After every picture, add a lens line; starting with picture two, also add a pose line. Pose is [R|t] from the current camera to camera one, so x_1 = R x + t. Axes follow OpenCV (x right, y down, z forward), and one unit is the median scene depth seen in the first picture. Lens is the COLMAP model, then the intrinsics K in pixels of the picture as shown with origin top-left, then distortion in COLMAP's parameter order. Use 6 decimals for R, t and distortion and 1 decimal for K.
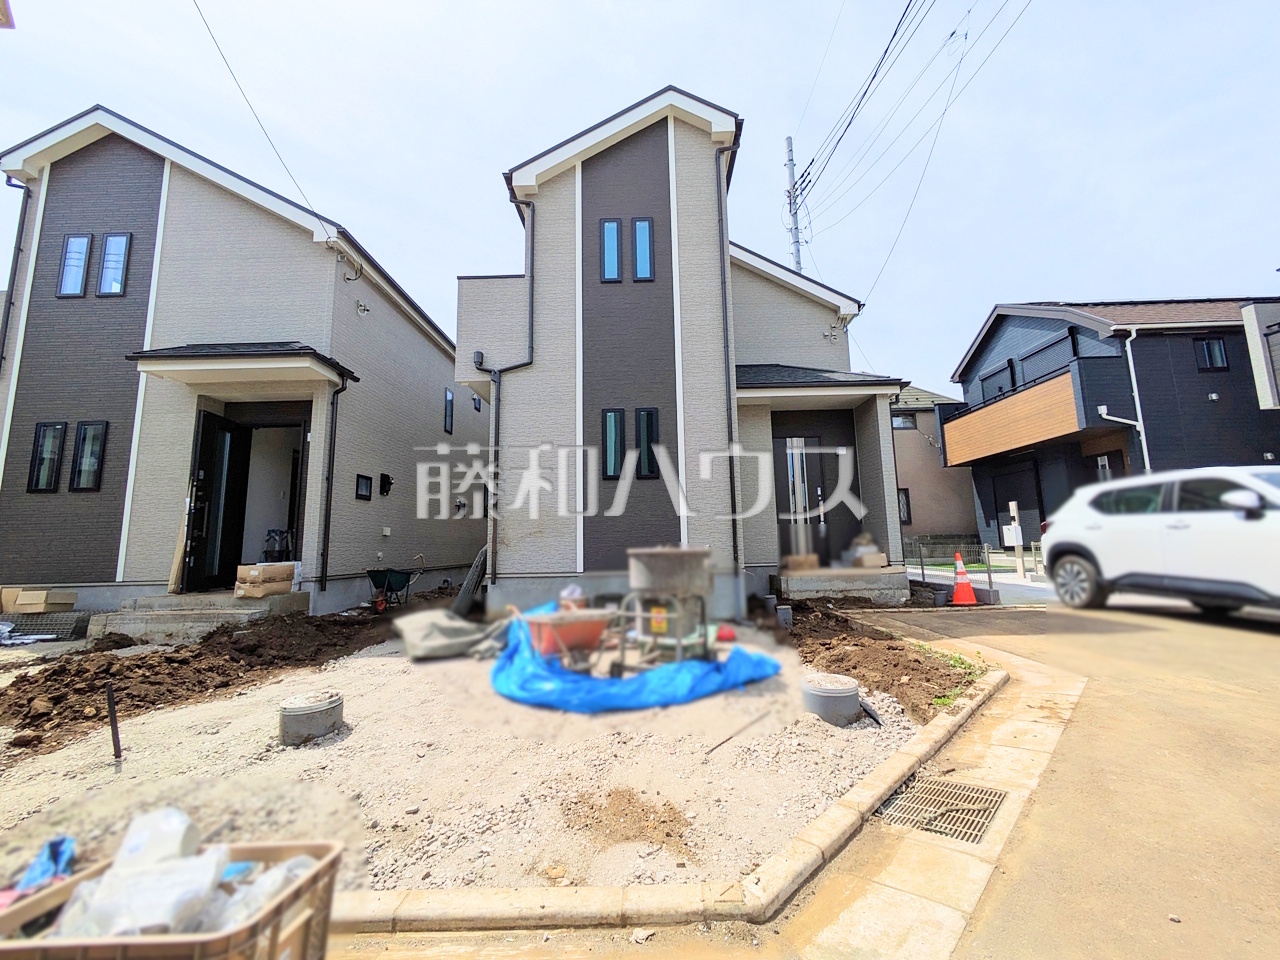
lens RADIAL K [[508.0, 0, 641.7], [0, 508.0, 478.1], [0, 0, 1]] dist [0.000849, 0.000554]
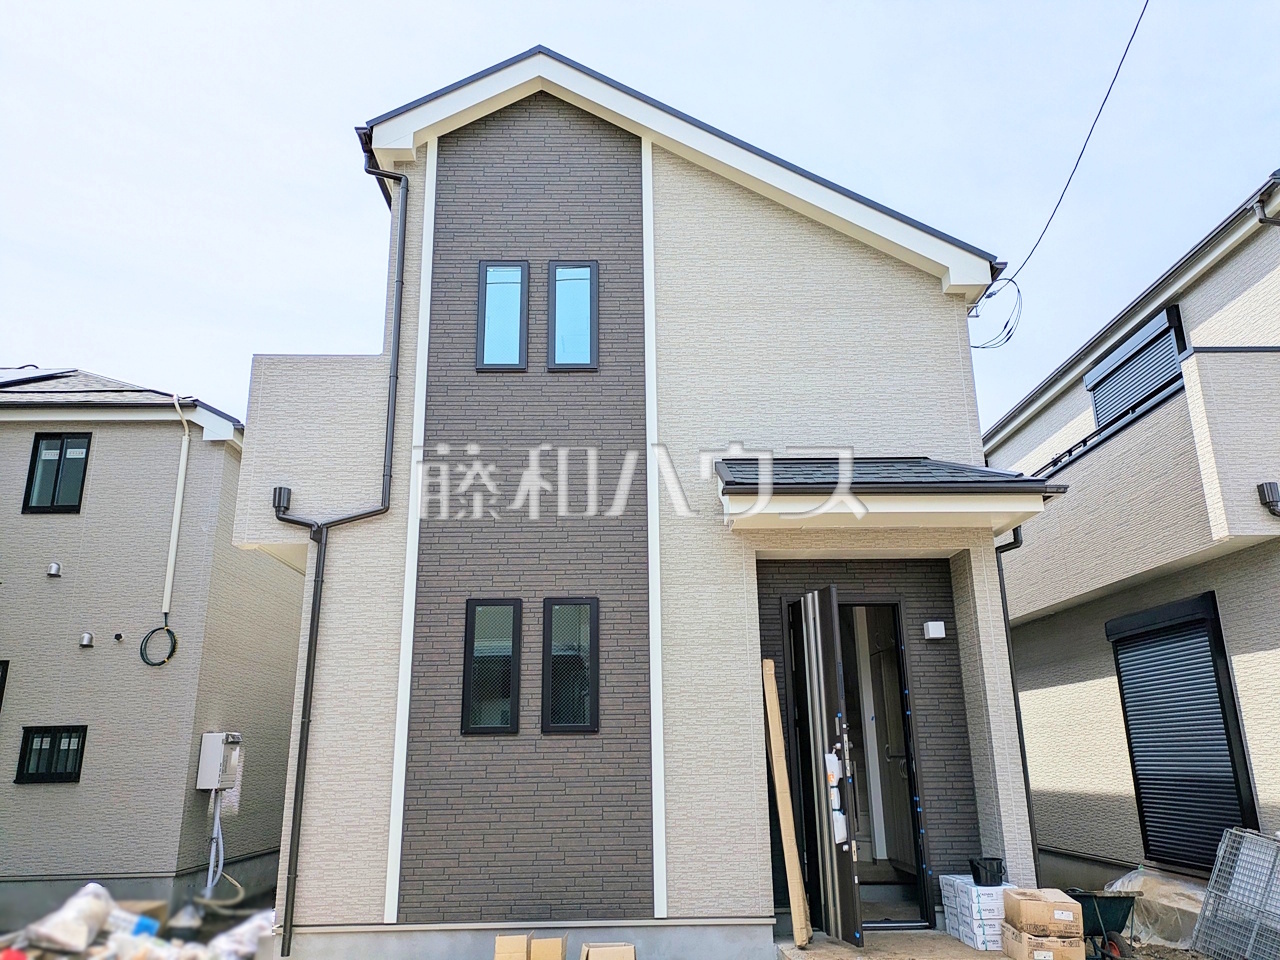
lens RADIAL K [[939.9, 0, 637.3], [0, 939.9, 489.7], [0, 0, 1]] dist [0.068740, -0.062874]
pose [[0.999436, 0.016900, 0.029019, -0.985906], [-0.012696, 0.990159, -0.139372, -0.081967], [-0.031089, 0.138925, 0.989815, -0.009905]]
